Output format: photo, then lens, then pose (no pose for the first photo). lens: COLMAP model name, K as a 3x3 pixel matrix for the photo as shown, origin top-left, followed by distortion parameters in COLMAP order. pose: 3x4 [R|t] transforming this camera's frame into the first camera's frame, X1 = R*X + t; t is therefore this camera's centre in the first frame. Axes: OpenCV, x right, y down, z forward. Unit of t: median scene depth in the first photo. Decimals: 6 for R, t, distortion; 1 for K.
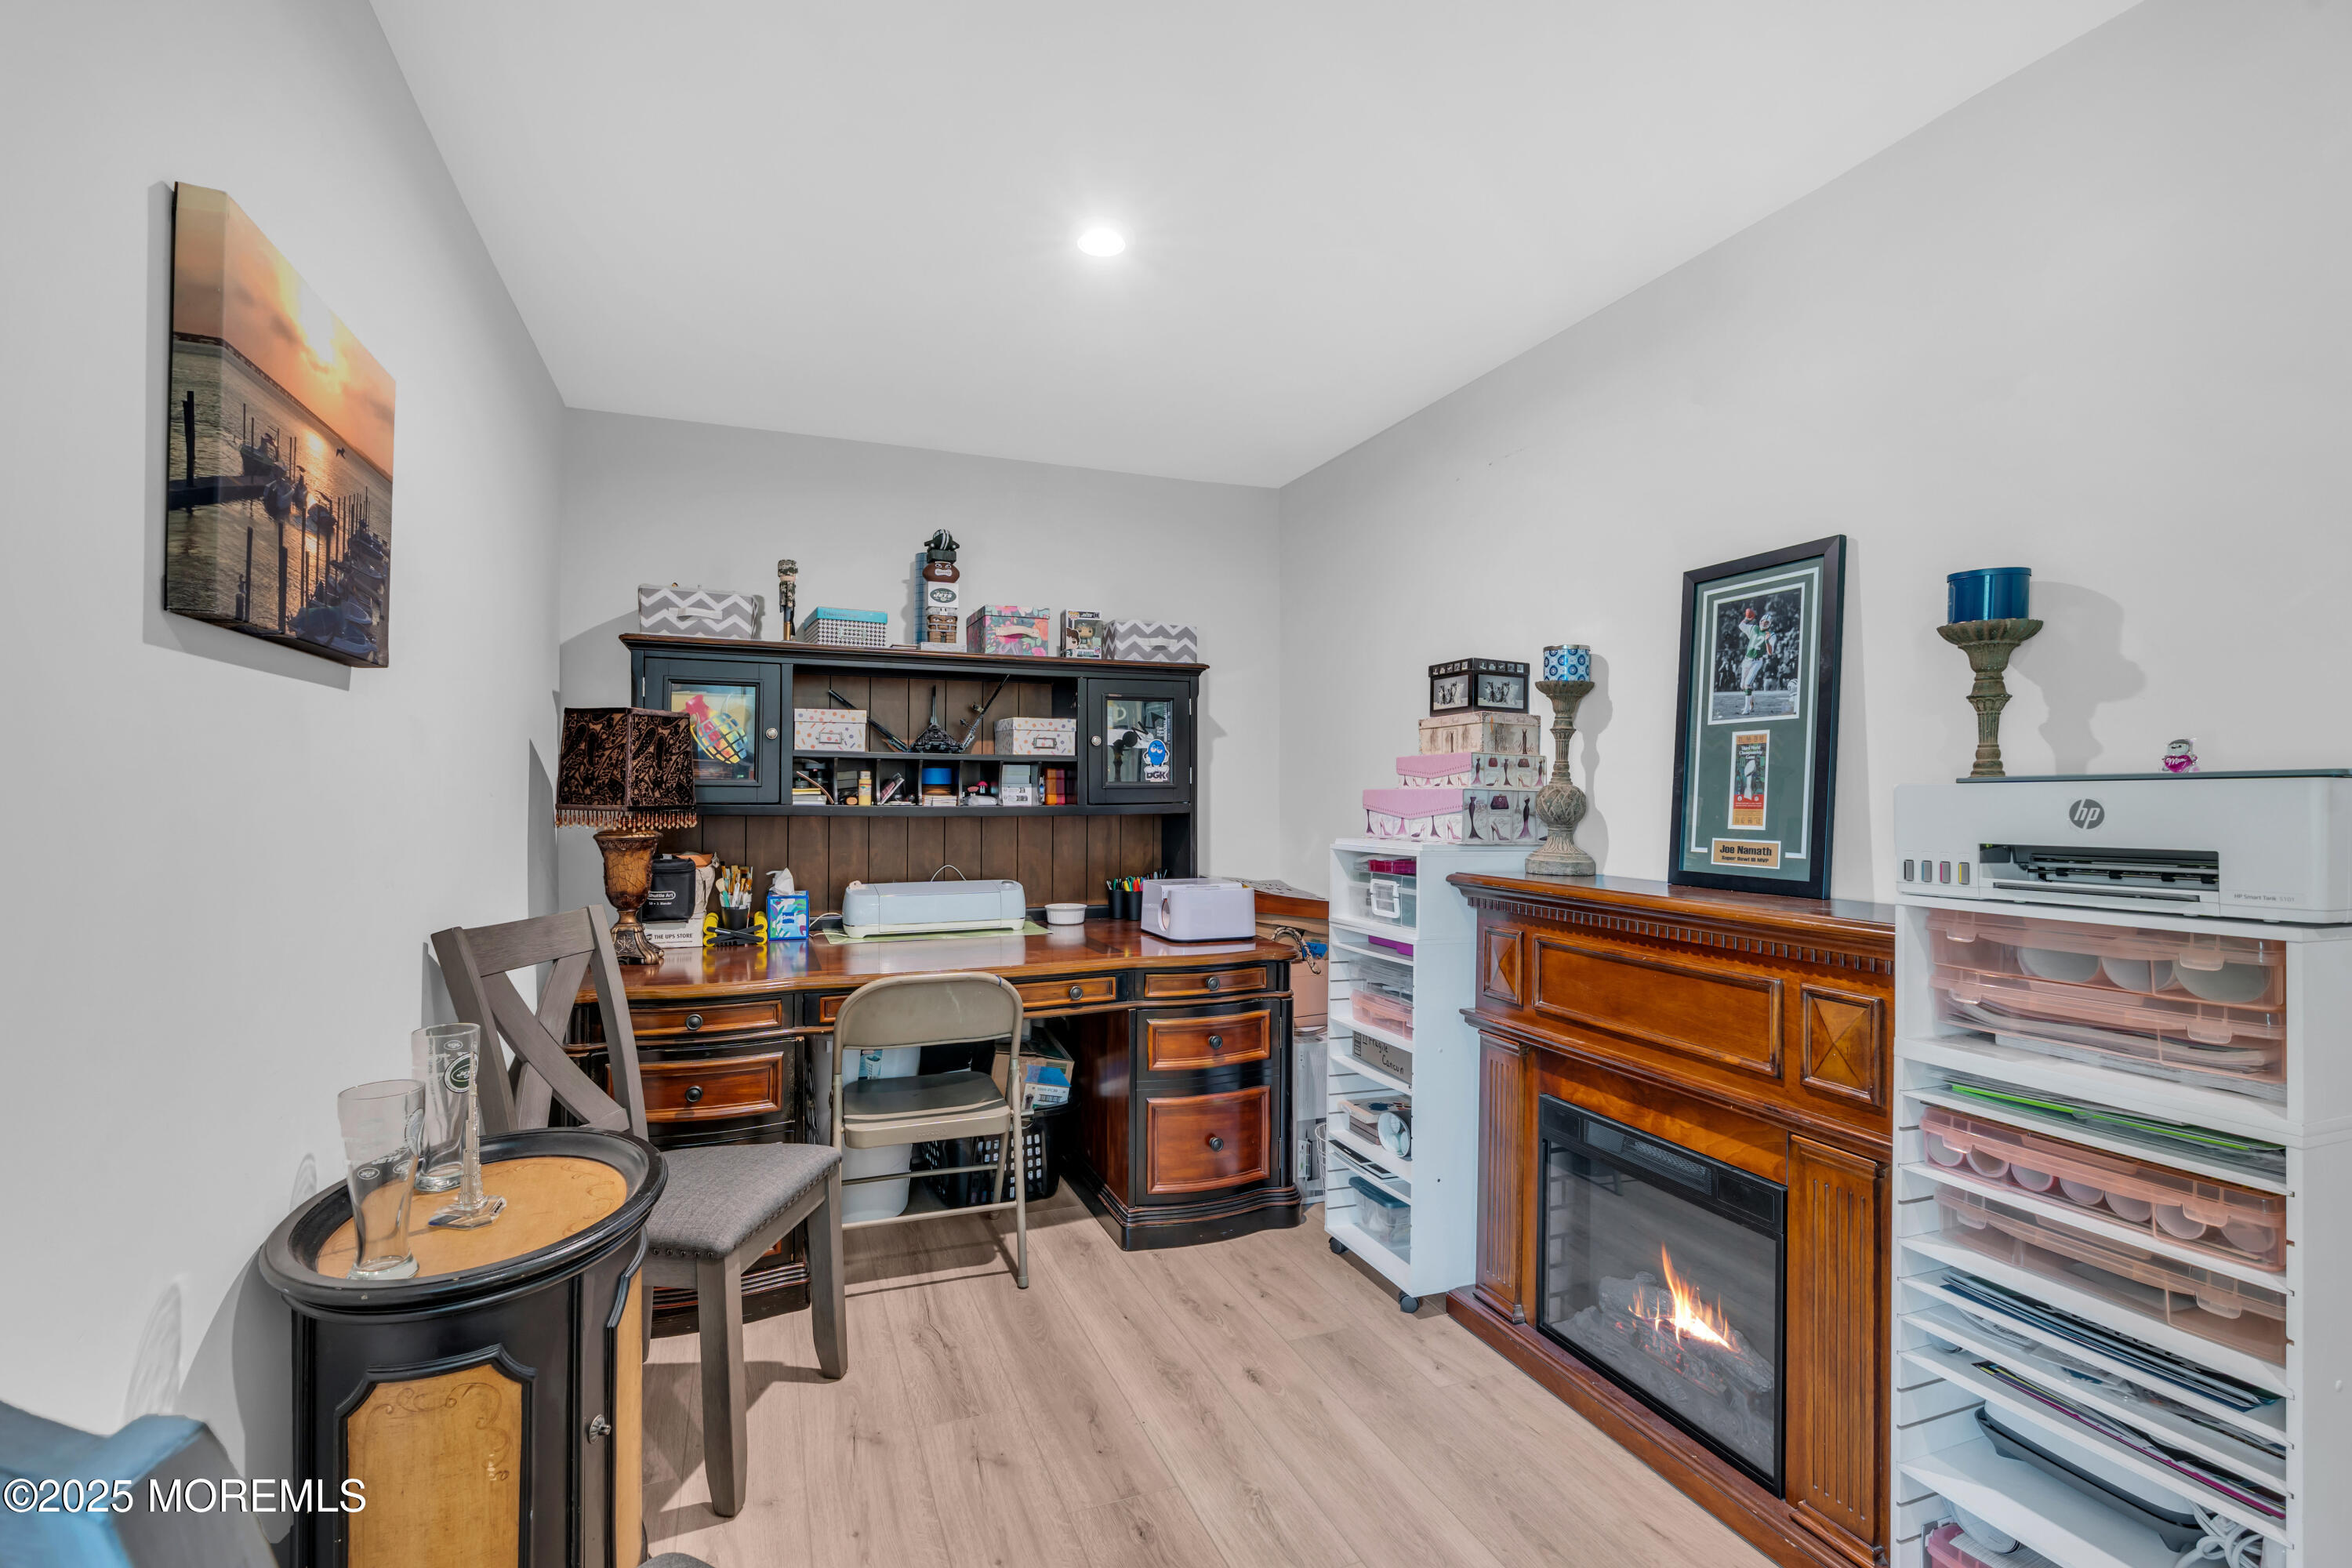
lens RADIAL K [[1054.7, 0, 1181.4], [0, 1054.7, 786.2], [0, 0, 1]] dist [-0.004575, 0.001013]
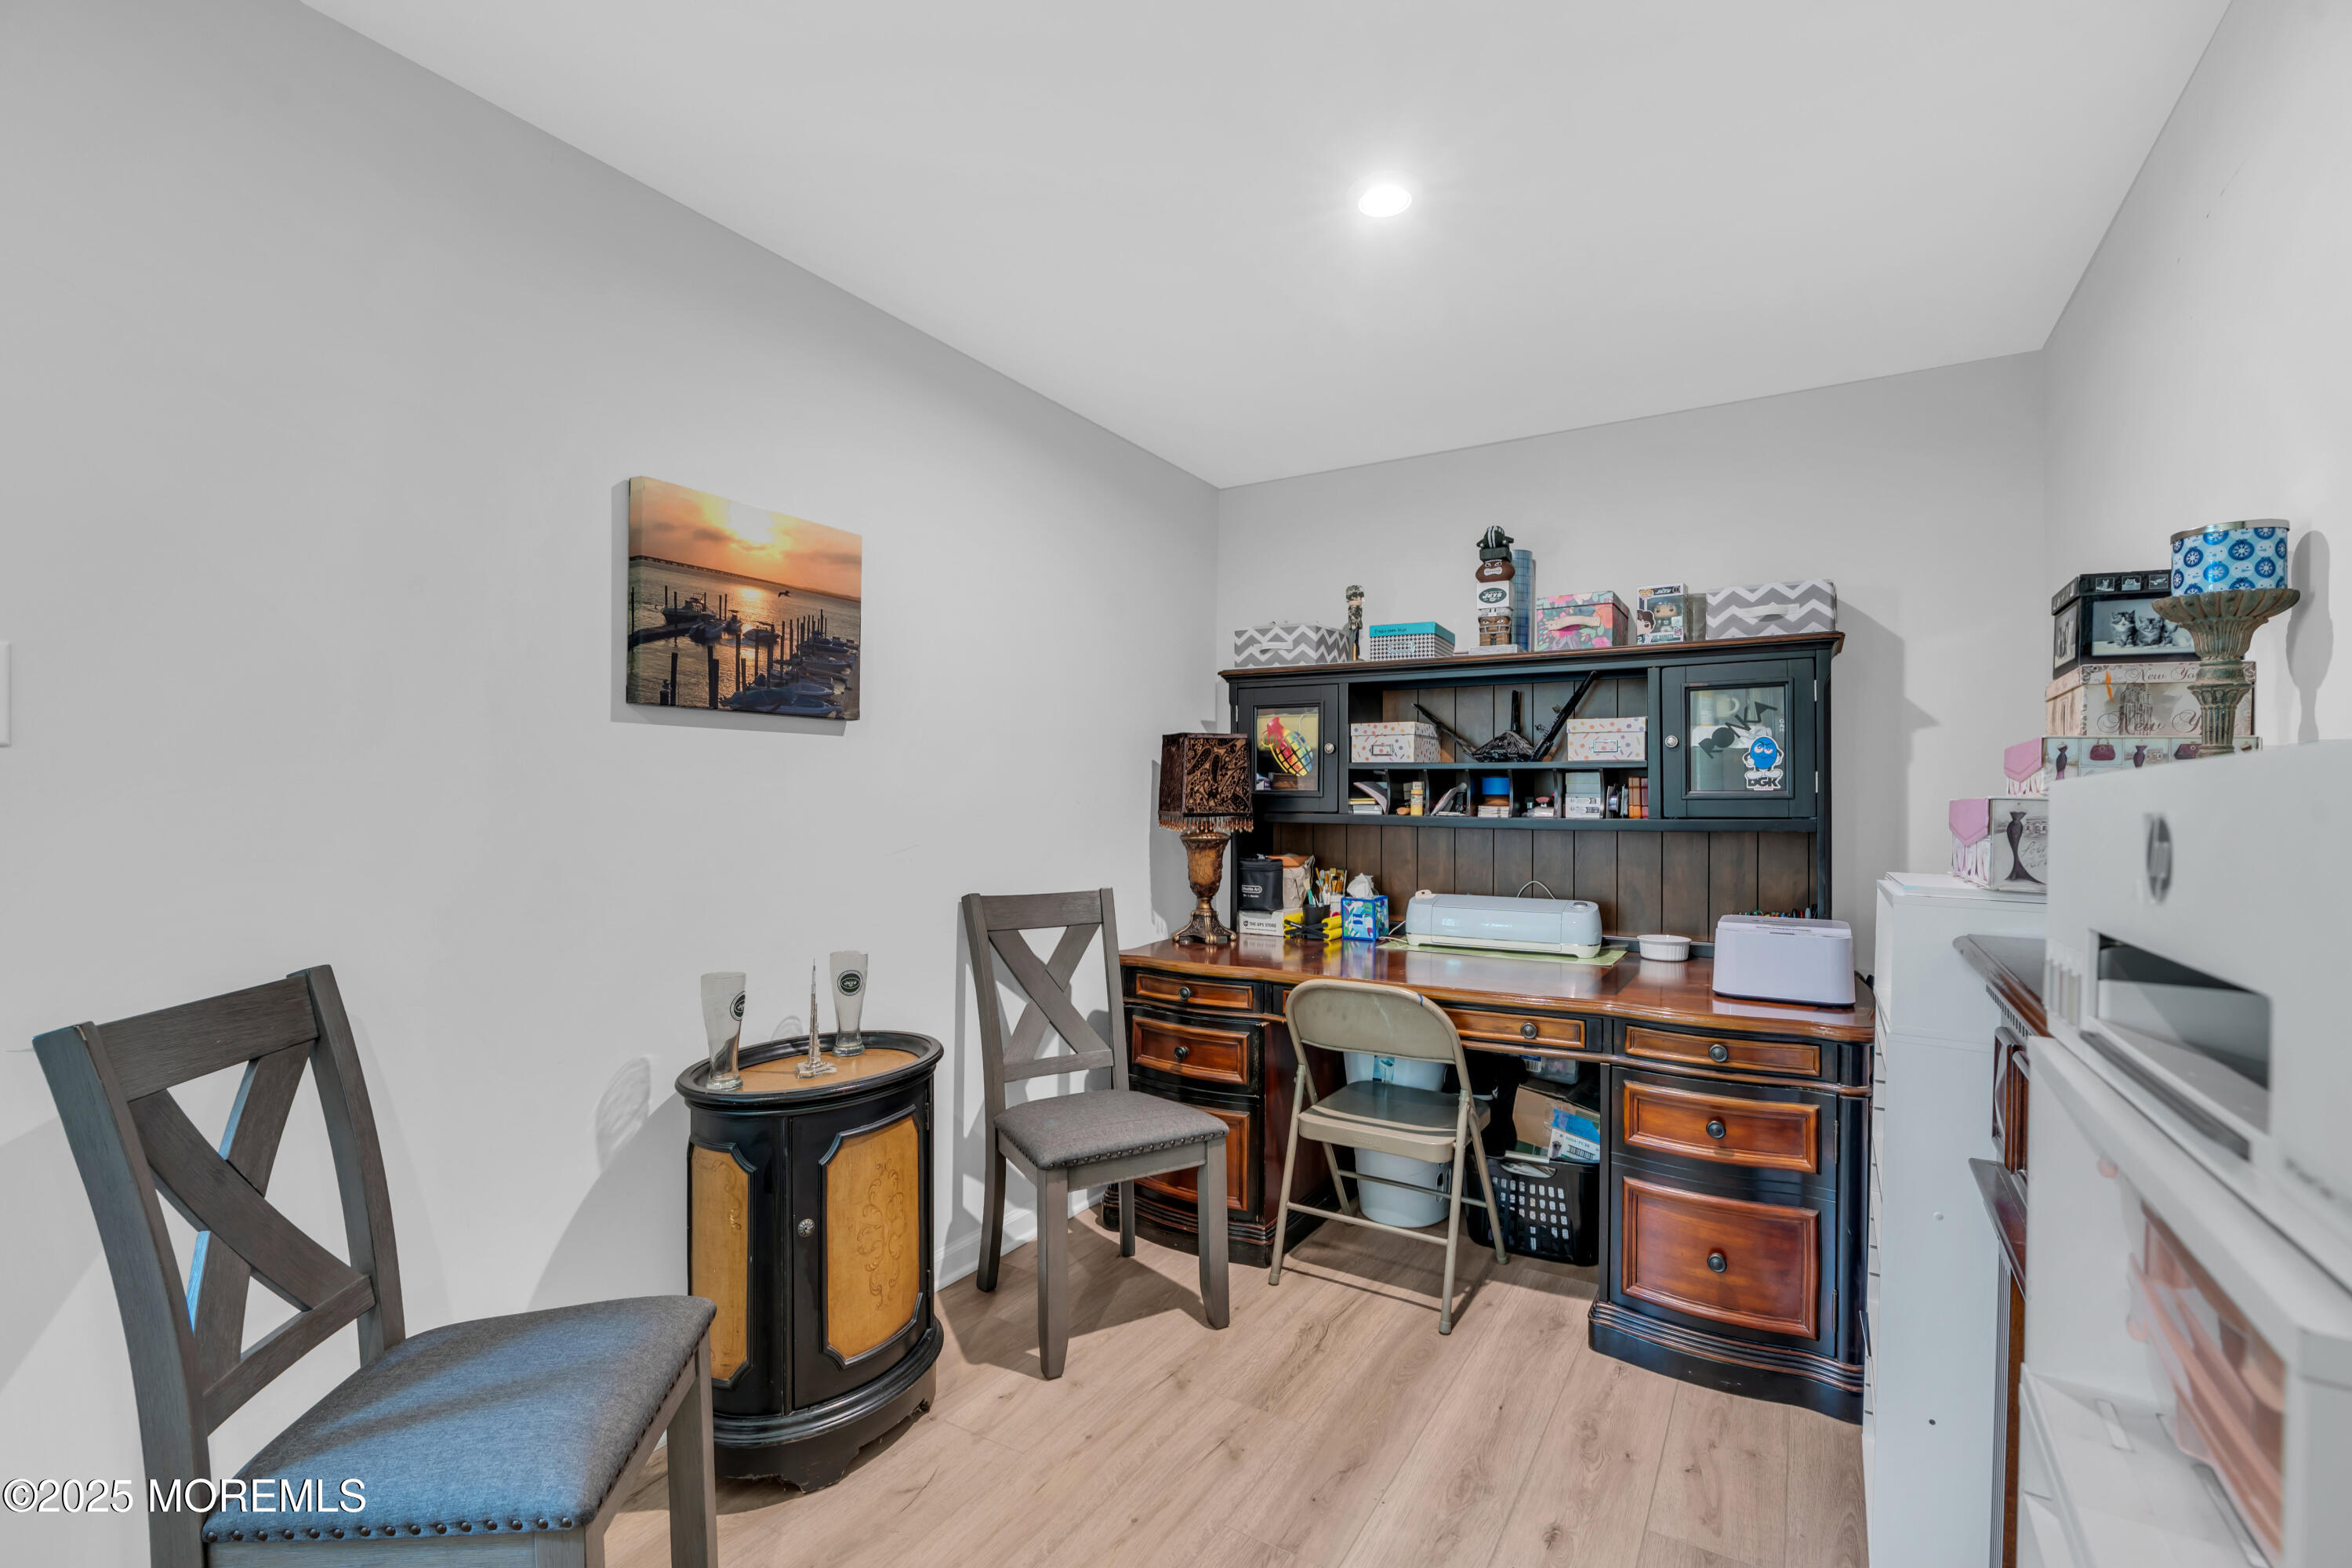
lens RADIAL K [[1054.7, 0, 1173.0], [0, 1054.7, 798.9], [0, 0, 1]] dist [-0.004575, 0.001013]
pose [[0.599883, 0.000327, -0.800087, 0.391462], [0.000055, 1.000000, 0.000450, 0.002092], [0.800088, -0.000313, 0.599883, 0.215906]]
